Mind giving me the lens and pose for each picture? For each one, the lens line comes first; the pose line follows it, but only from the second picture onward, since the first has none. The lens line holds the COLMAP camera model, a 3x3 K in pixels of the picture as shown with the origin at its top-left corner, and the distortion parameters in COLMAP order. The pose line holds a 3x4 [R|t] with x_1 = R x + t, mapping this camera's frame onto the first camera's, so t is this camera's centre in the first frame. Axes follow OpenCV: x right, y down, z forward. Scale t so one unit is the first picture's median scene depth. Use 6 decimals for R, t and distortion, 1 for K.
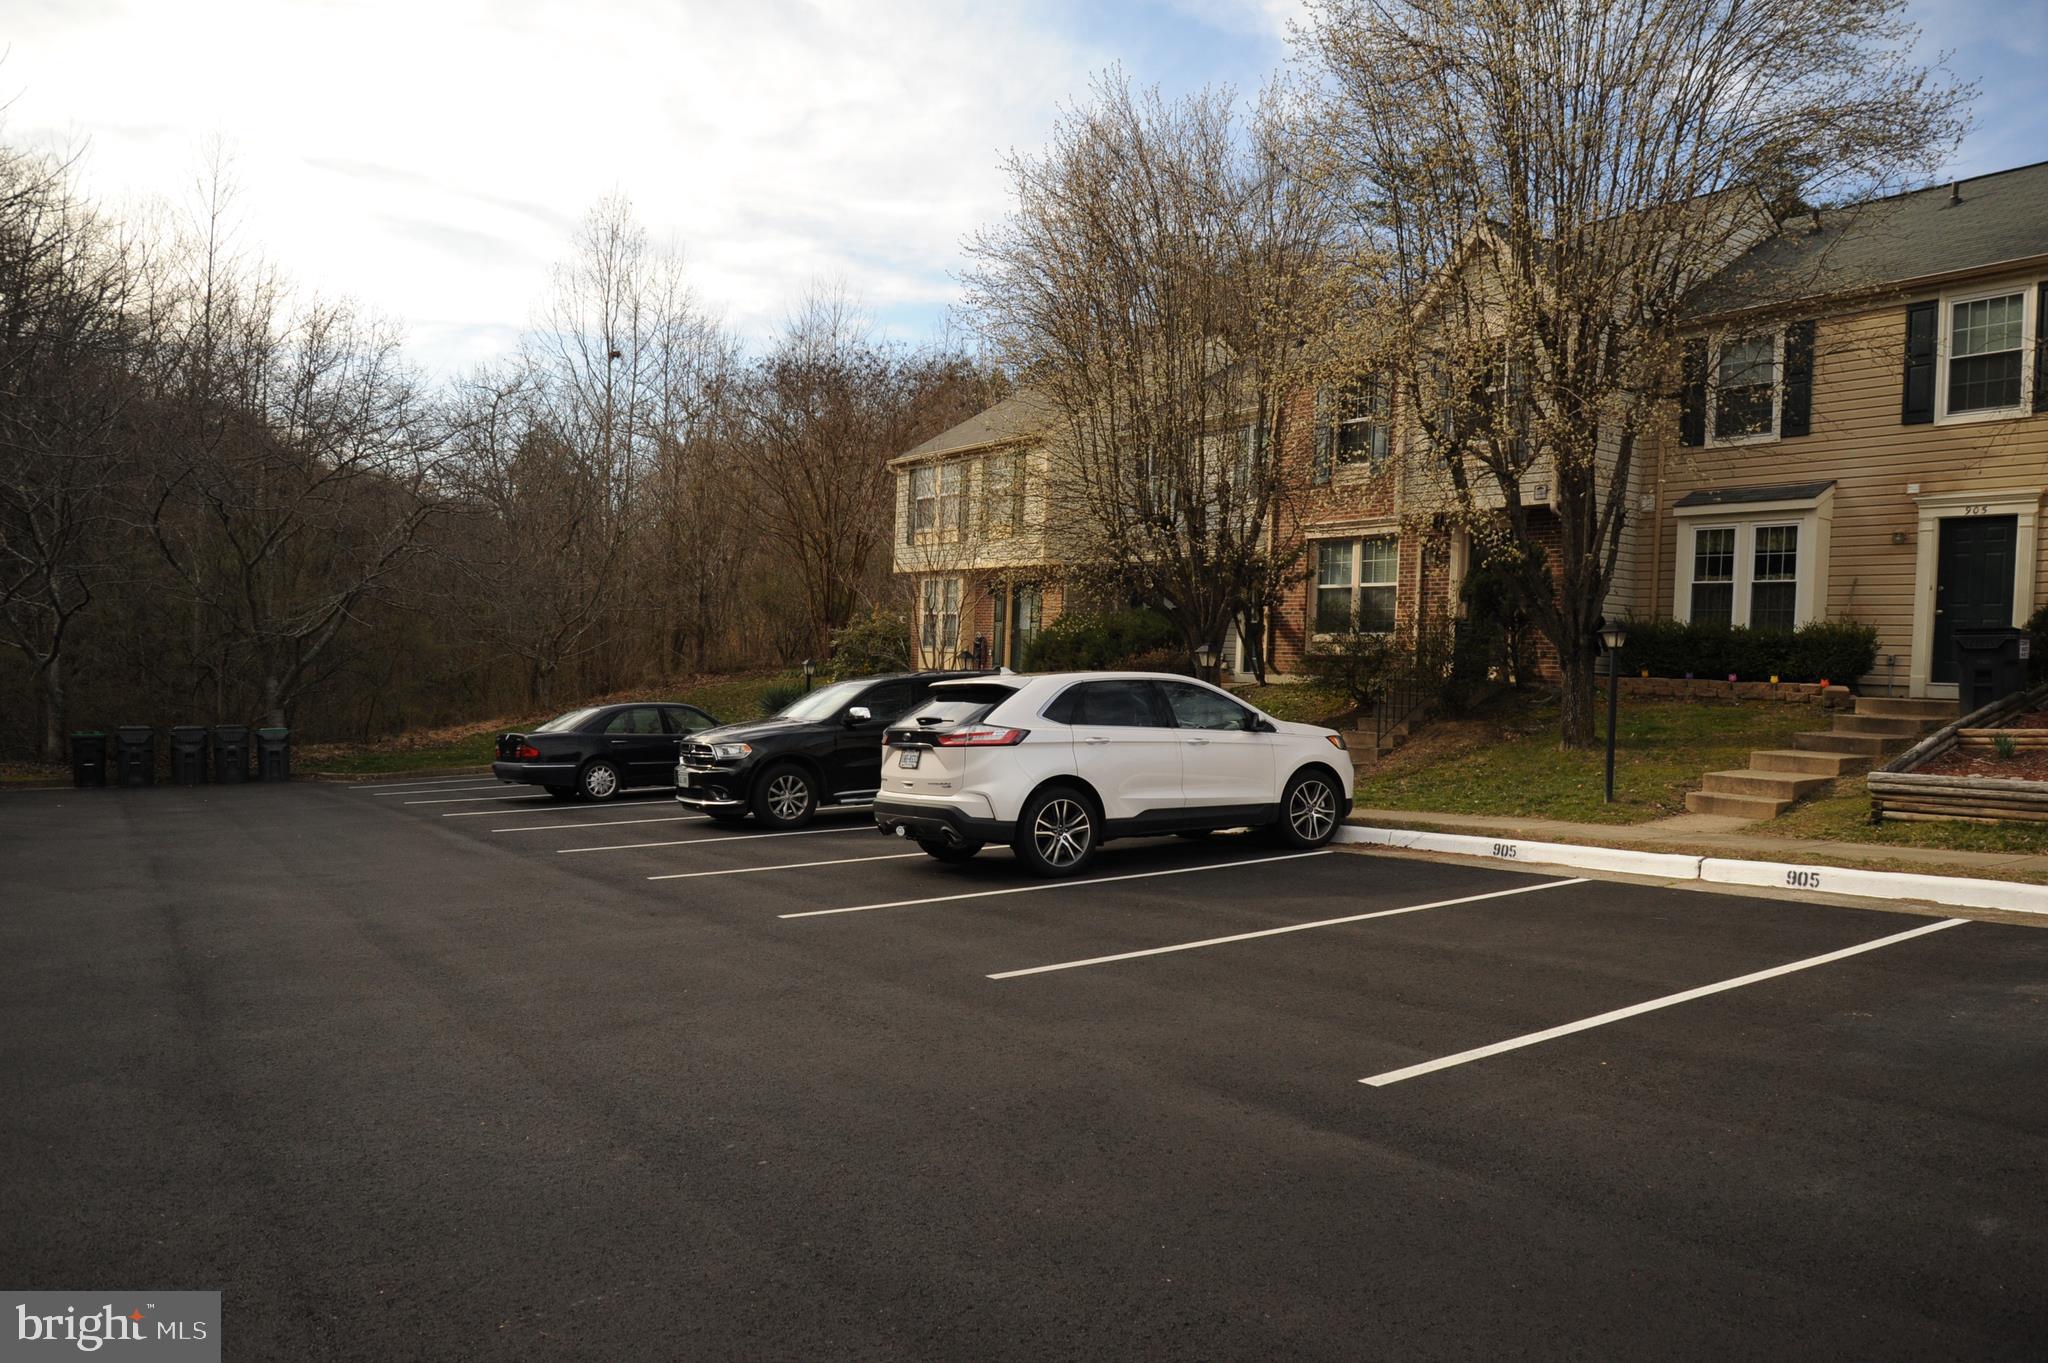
lens RADIAL K [[1408.5, 0, 1014.9], [0, 1408.5, 712.1], [0, 0, 1]] dist [-0.084678, 0.035857]
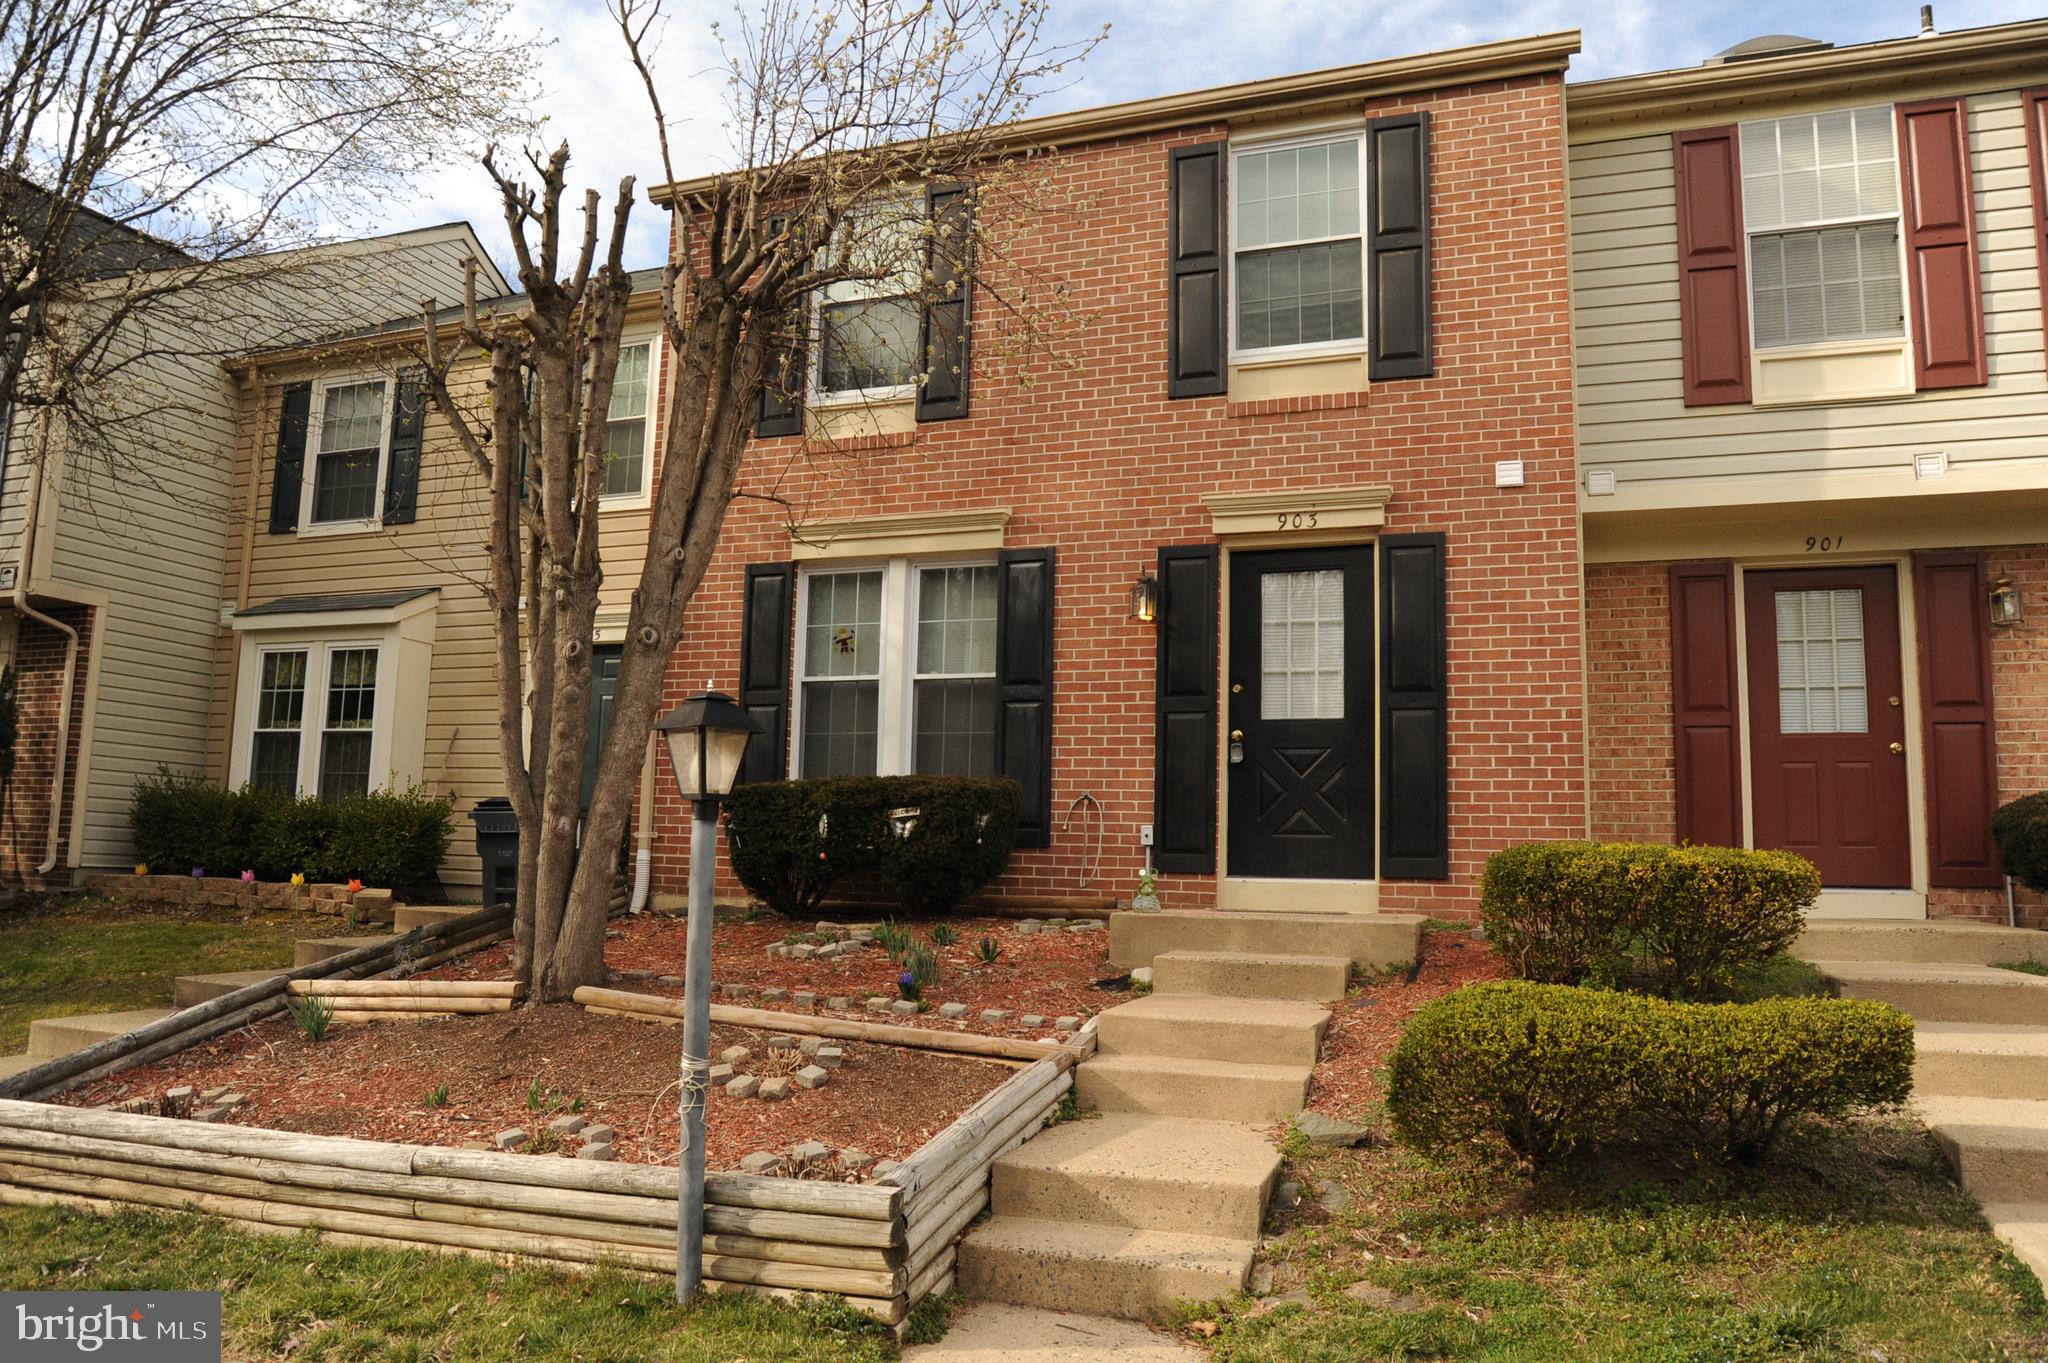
lens RADIAL K [[1408.5, 0, 1014.9], [0, 1408.5, 712.1], [0, 0, 1]] dist [-0.084678, 0.035857]
pose [[0.816089, 0.051959, 0.575586, 0.497475], [0.022506, 0.992337, -0.121490, -0.017047], [-0.577488, 0.112101, 0.808666, 0.308937]]
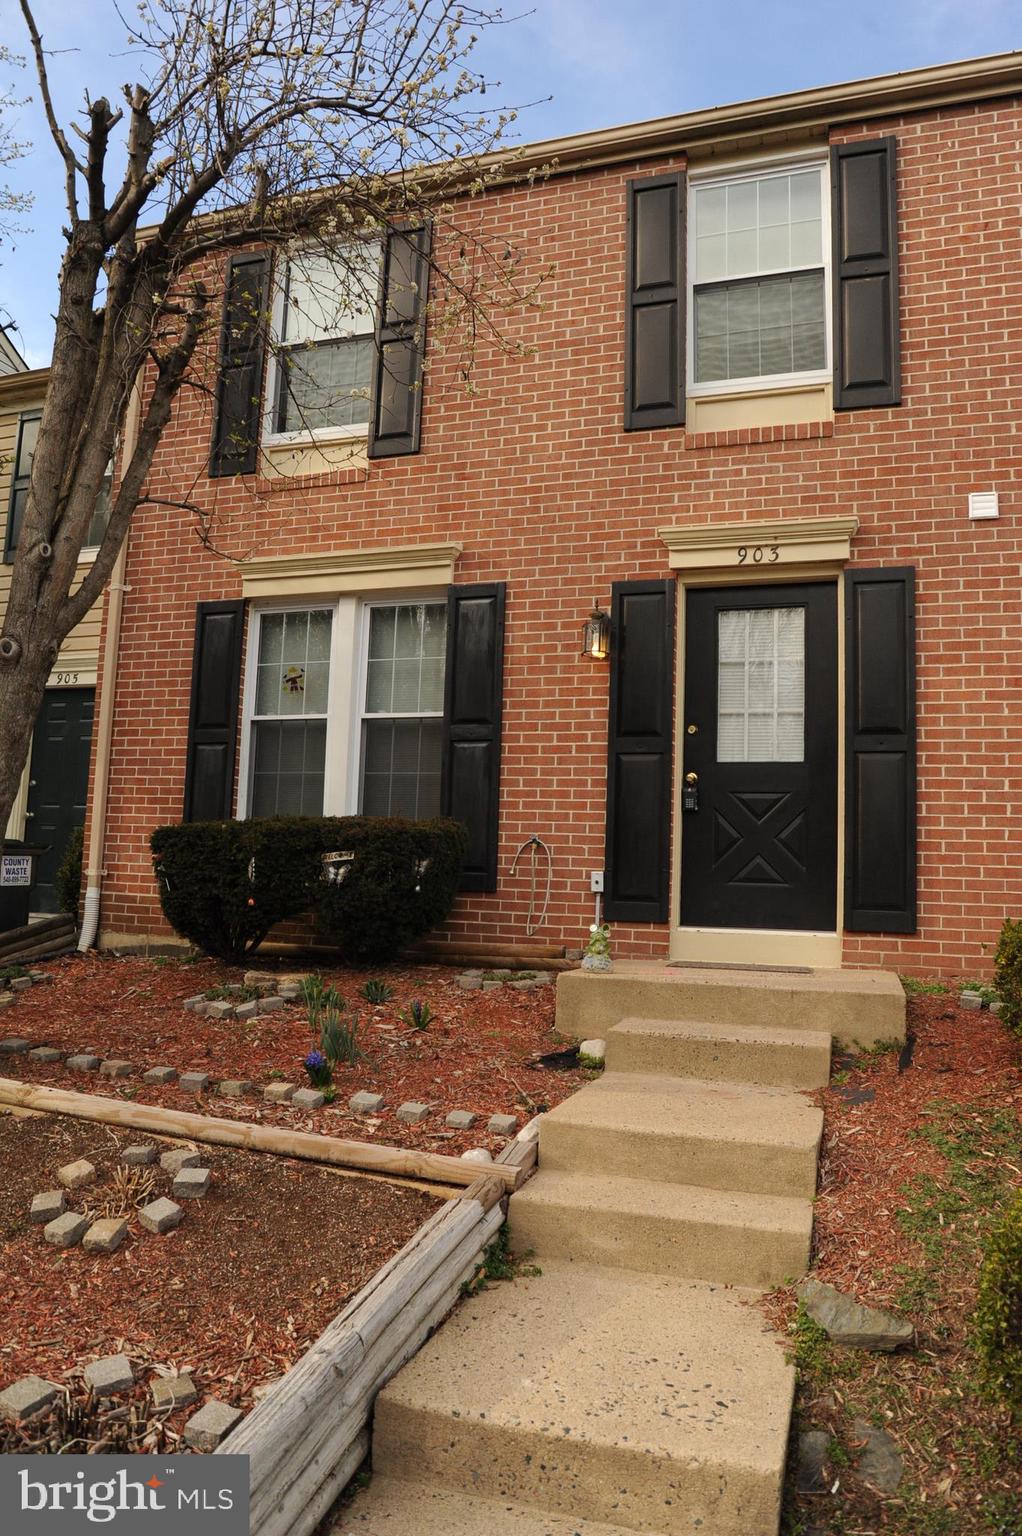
lens RADIAL K [[1058.9, 0, 517.4], [0, 1058.9, 778.8], [0, 0, 1]] dist [-0.085989, 0.037874]
pose [[0.801051, 0.053114, 0.596235, 0.596432], [0.014326, 0.994069, -0.107801, -0.030886], [-0.598425, 0.094896, 0.795539, 0.428213]]
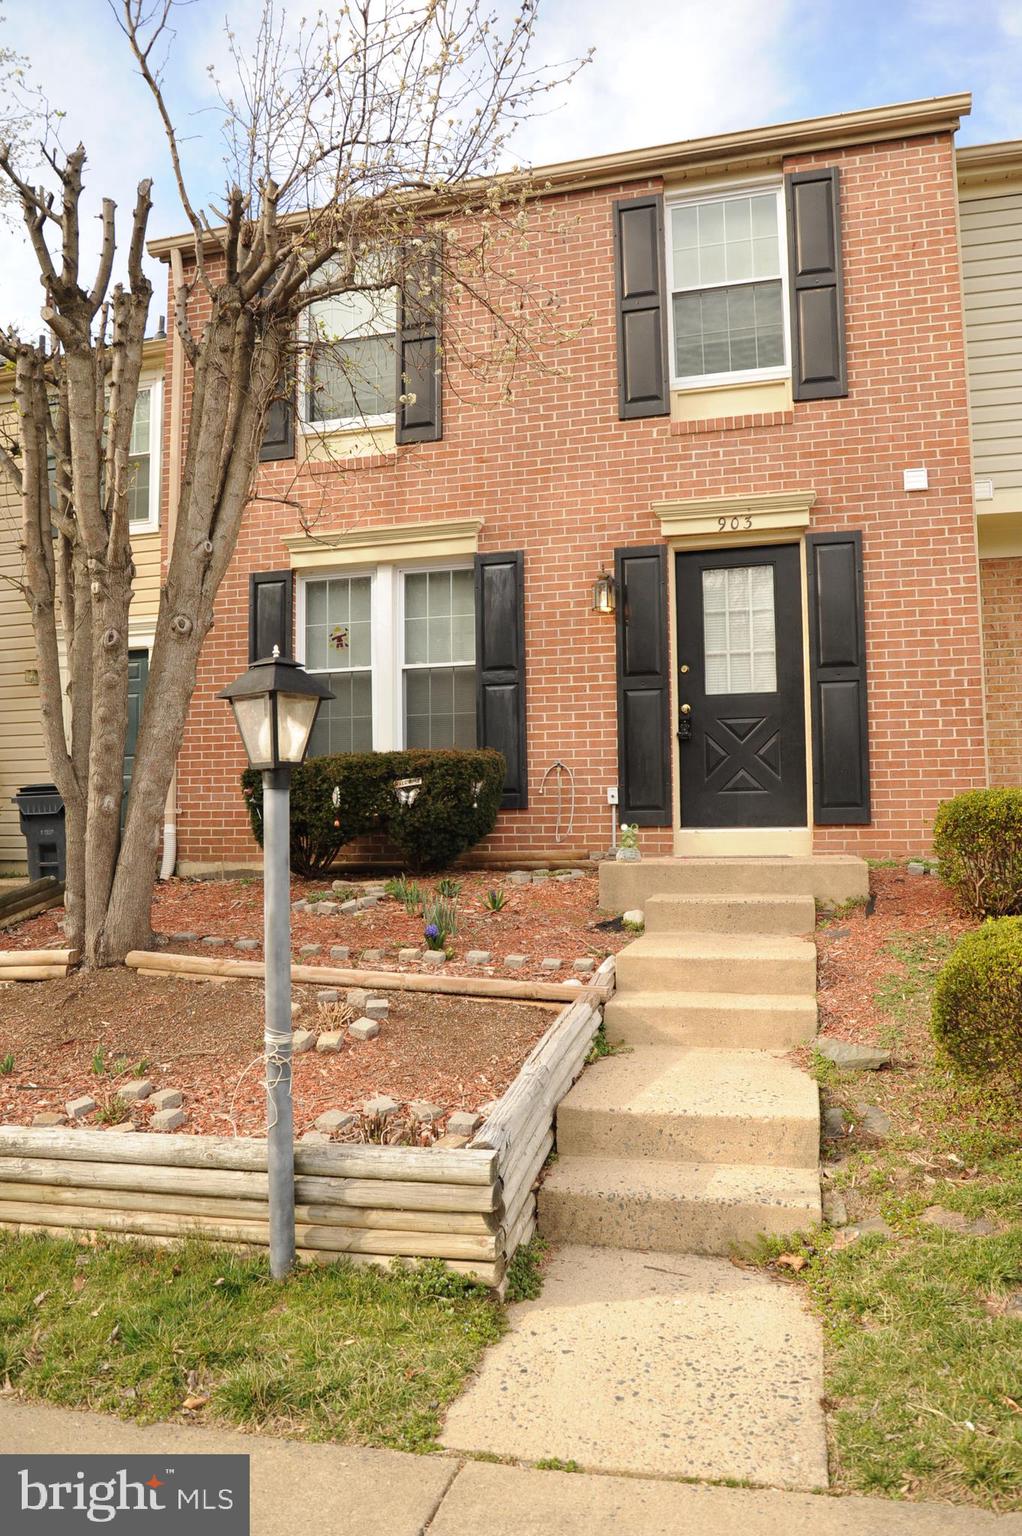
lens RADIAL K [[1064.0, 0, 522.2], [0, 1064.0, 776.1], [0, 0, 1]] dist [-0.076284, 0.034302]
pose [[0.762251, -0.009753, 0.647208, 0.511868], [0.059907, 0.996658, -0.055536, -0.019332], [-0.644503, 0.081105, 0.760288, 0.384596]]
